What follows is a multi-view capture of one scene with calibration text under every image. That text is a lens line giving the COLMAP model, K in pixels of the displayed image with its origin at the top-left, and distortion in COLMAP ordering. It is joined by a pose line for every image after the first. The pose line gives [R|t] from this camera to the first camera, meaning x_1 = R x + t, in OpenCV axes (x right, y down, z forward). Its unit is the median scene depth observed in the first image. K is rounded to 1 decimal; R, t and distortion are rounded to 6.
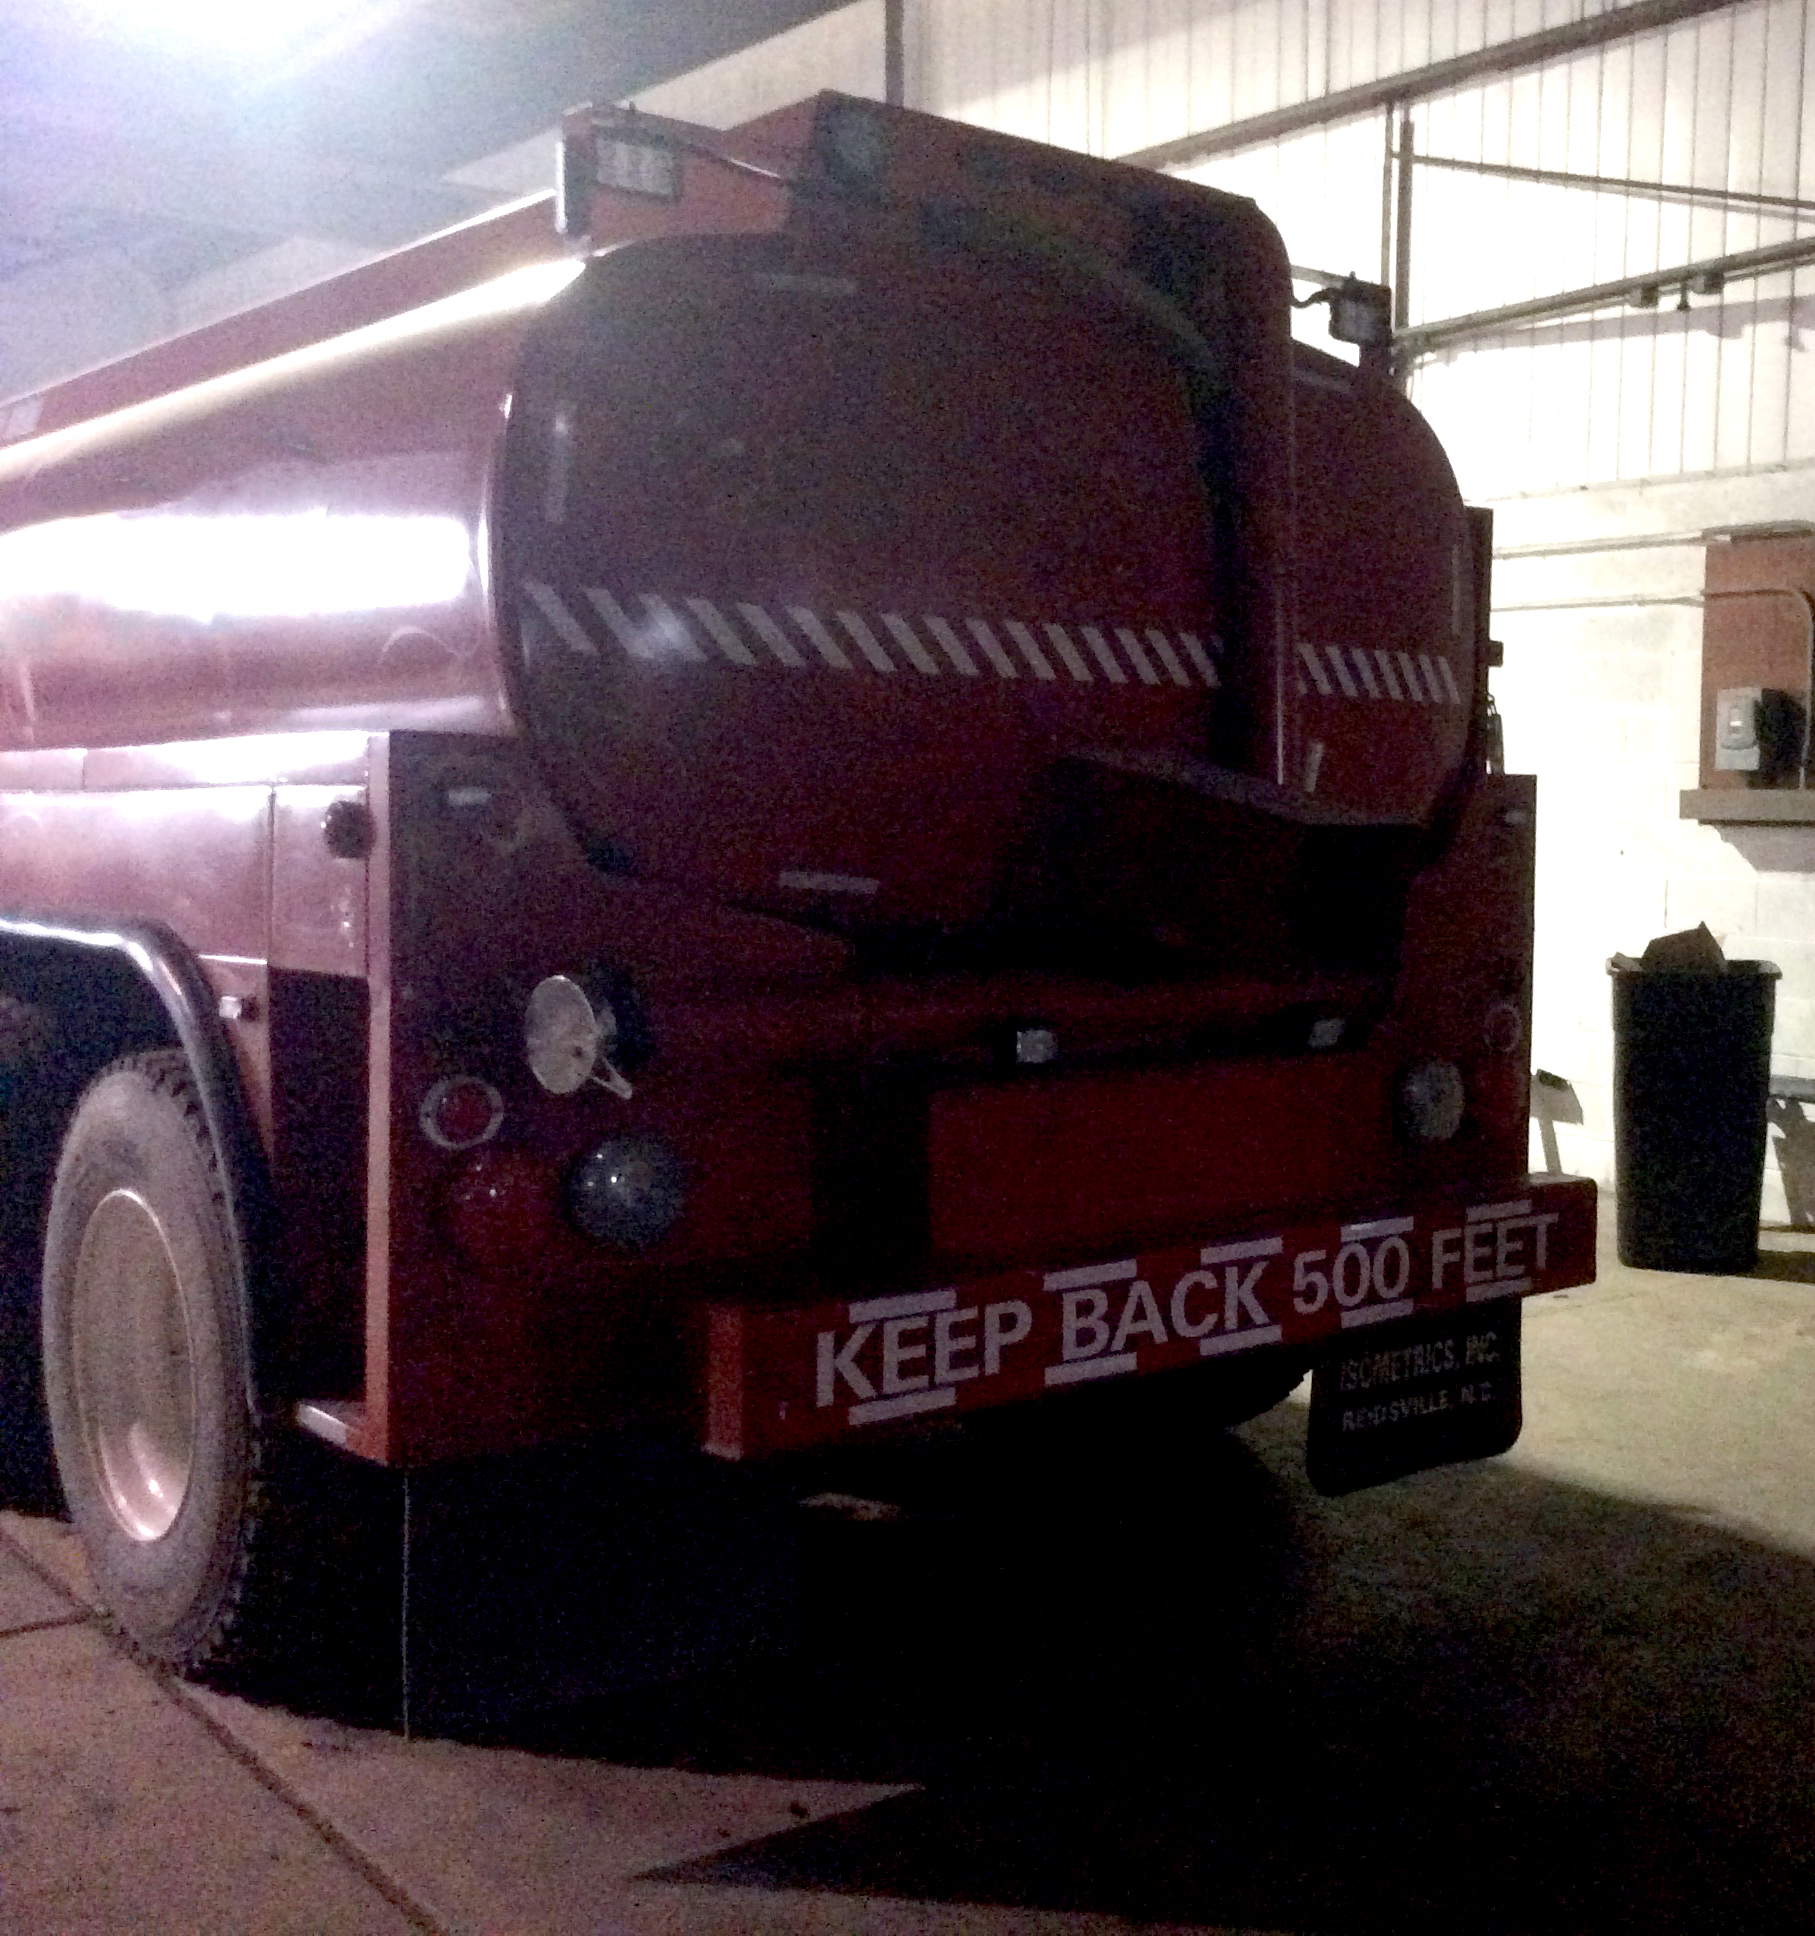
lens RADIAL K [[2338.1, 0, 1410.9], [0, 2338.1, 1035.6], [0, 0, 1]] dist [0.084262, 0.012928]
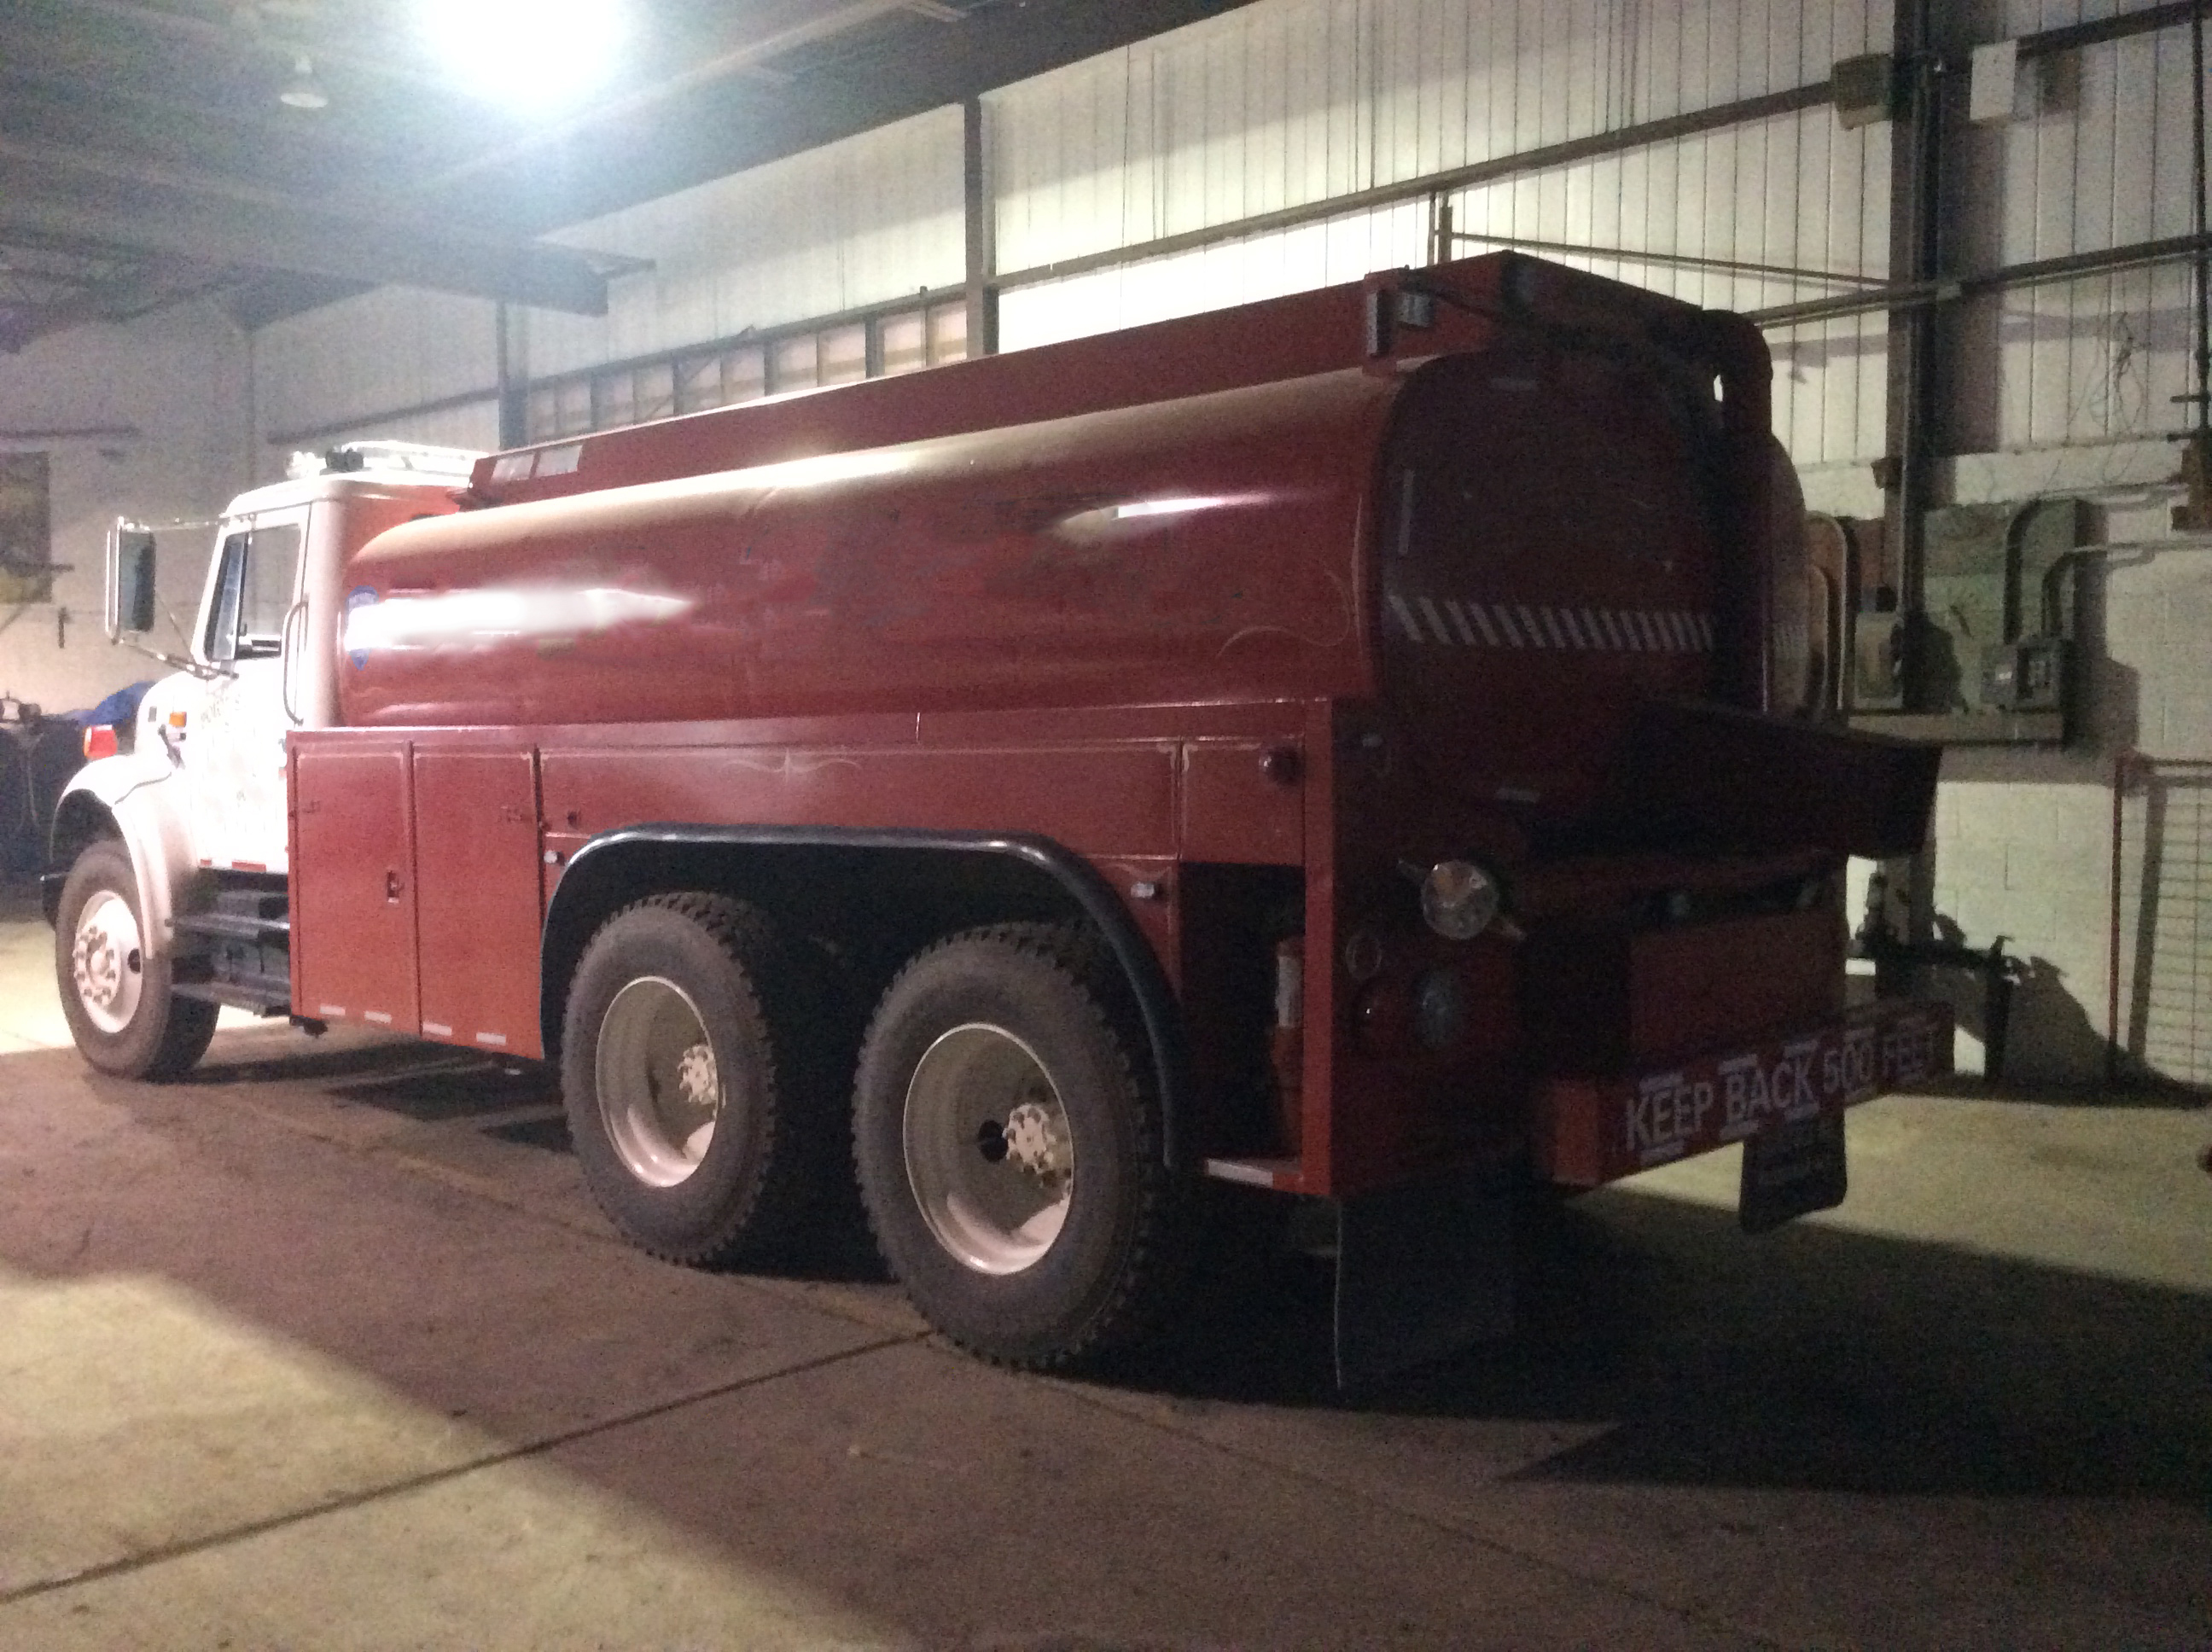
lens RADIAL K [[2023.0, 0, 1212.9], [0, 2023.0, 824.9], [0, 0, 1]] dist [0.009838, -0.069154]
pose [[0.999378, -0.019991, 0.029060, -0.453896], [0.021467, 0.998448, -0.051379, 0.012213], [-0.027987, 0.051971, 0.998256, -0.215985]]
